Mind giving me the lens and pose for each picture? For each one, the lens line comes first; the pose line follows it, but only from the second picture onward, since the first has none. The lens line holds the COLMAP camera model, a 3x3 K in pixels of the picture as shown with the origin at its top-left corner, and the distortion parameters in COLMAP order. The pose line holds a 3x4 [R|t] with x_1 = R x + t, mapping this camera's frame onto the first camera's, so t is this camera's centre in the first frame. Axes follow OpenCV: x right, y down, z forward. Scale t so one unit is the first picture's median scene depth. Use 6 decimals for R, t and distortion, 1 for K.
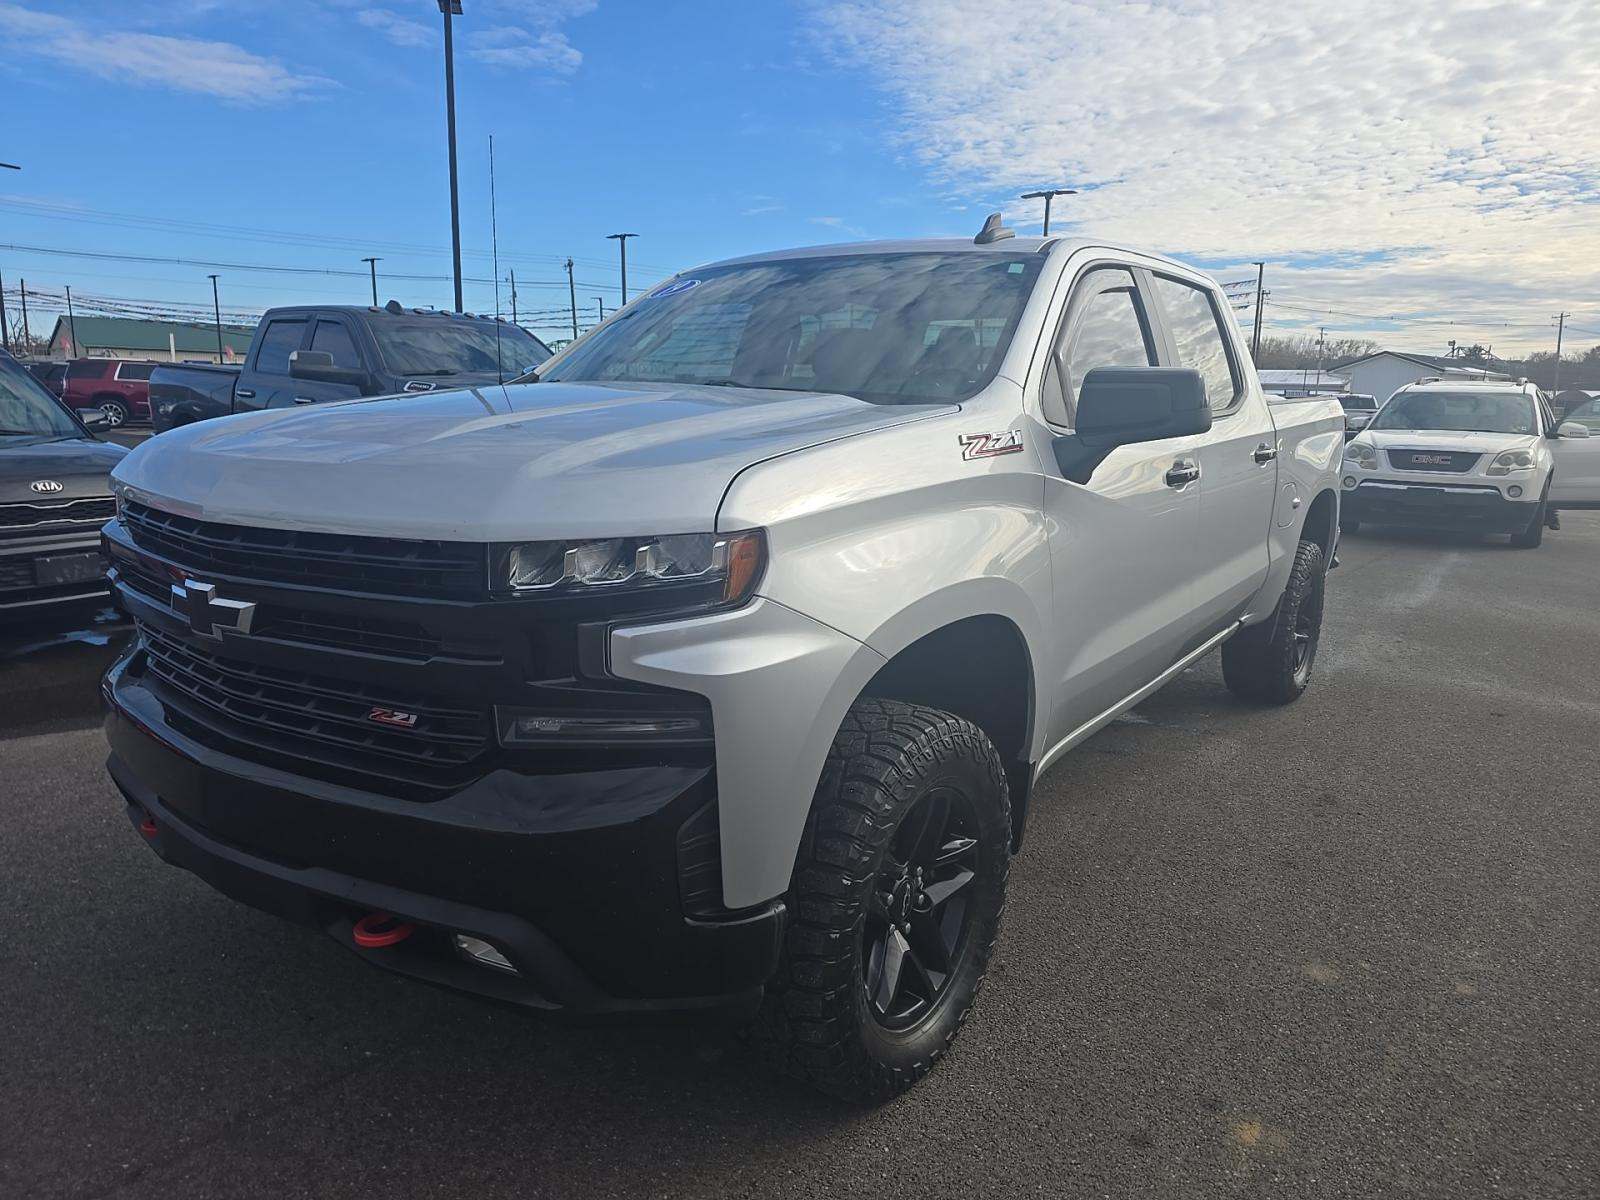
lens RADIAL K [[1266.7, 0, 800.0], [0, 1266.7, 600.0], [0, 0, 1]] dist [0.008145, 0.002765]
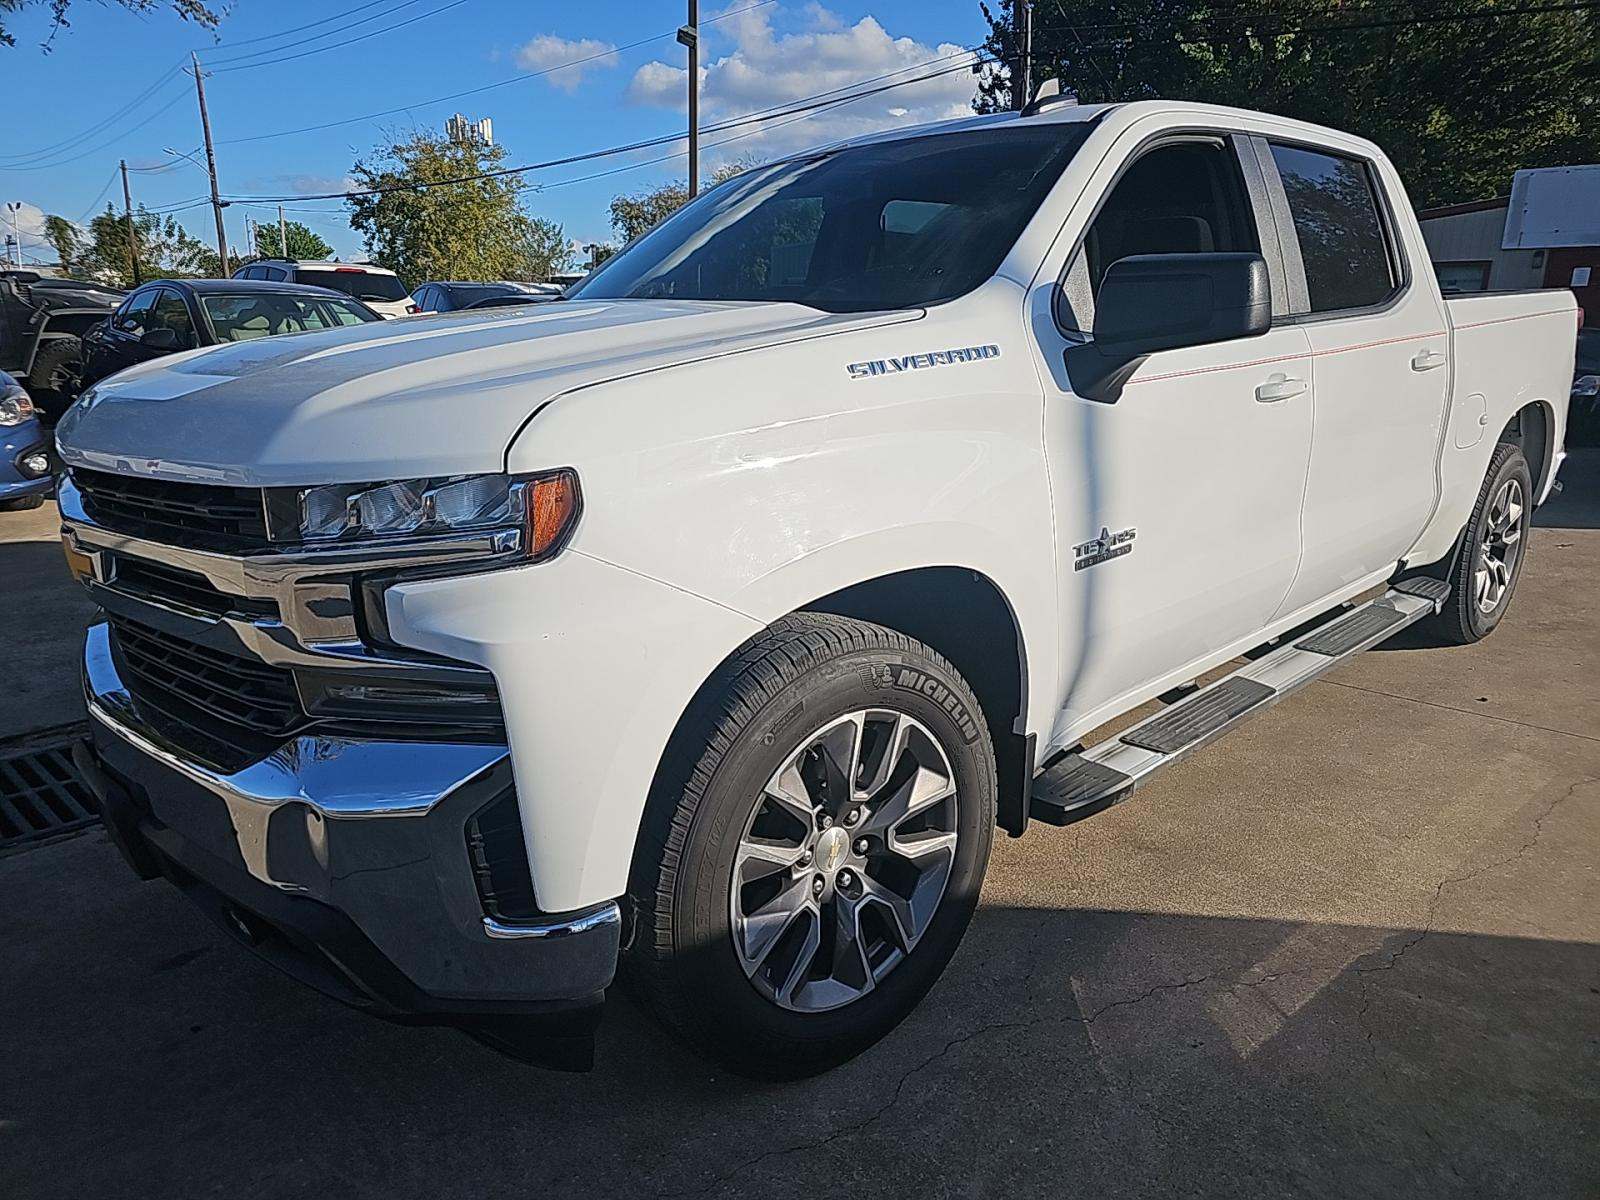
lens RADIAL K [[1266.7, 0, 800.0], [0, 1266.7, 600.0], [0, 0, 1]] dist [0.008145, 0.002765]
pose [[0.980205, 0.009932, -0.197735, 0.272283], [0.002157, 0.998146, 0.060830, -0.018820], [0.197973, -0.060052, 0.978366, 0.201417]]
